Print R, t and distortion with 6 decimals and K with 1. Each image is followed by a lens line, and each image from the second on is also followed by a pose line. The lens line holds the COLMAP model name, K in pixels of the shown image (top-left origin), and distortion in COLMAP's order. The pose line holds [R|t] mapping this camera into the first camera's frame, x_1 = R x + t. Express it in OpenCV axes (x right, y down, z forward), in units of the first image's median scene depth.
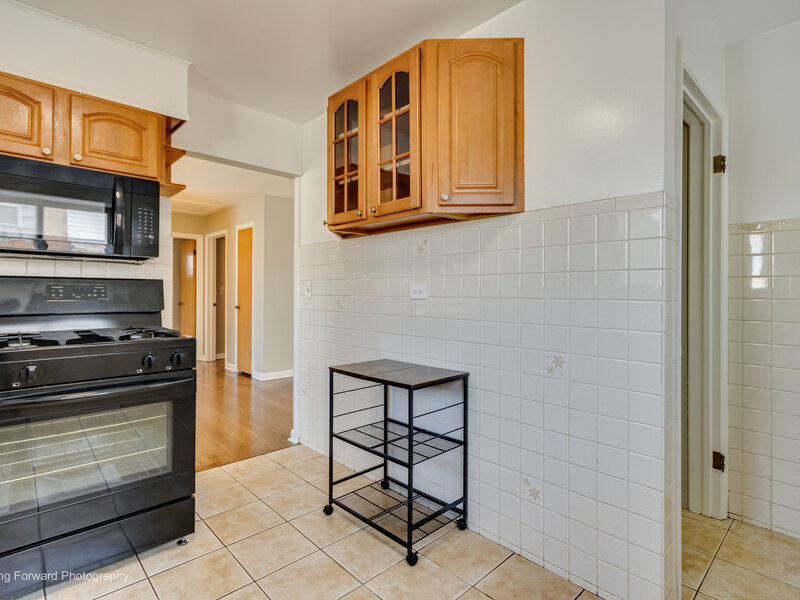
lens RADIAL K [[420.5, 0, 399.8], [0, 420.5, 292.7], [0, 0, 1]] dist [0.009698, 0.000807]
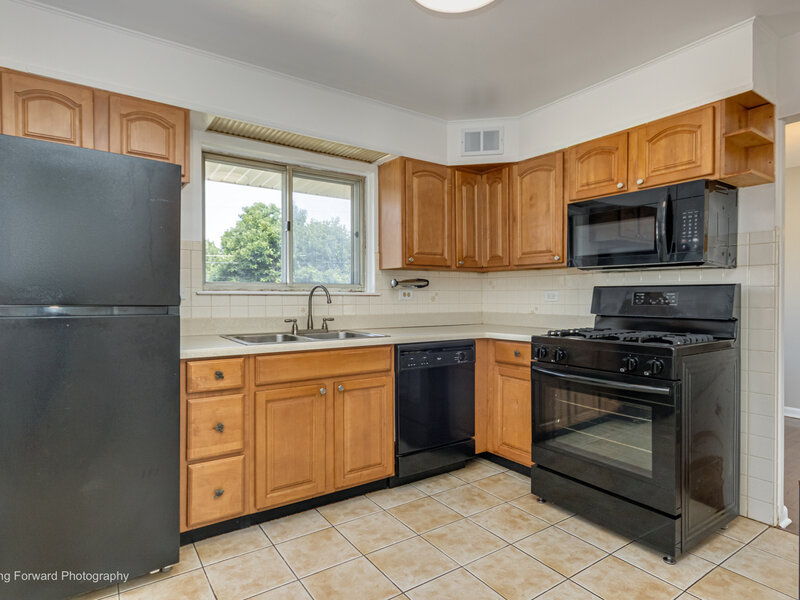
lens RADIAL K [[449.9, 0, 395.2], [0, 449.9, 301.4], [0, 0, 1]] dist [0.008019, 0.000353]
pose [[-0.160816, 0.006379, -0.986964, 0.529138], [0.001100, 0.999980, 0.006284, -0.001038], [0.986984, -0.000075, -0.160819, 0.499908]]
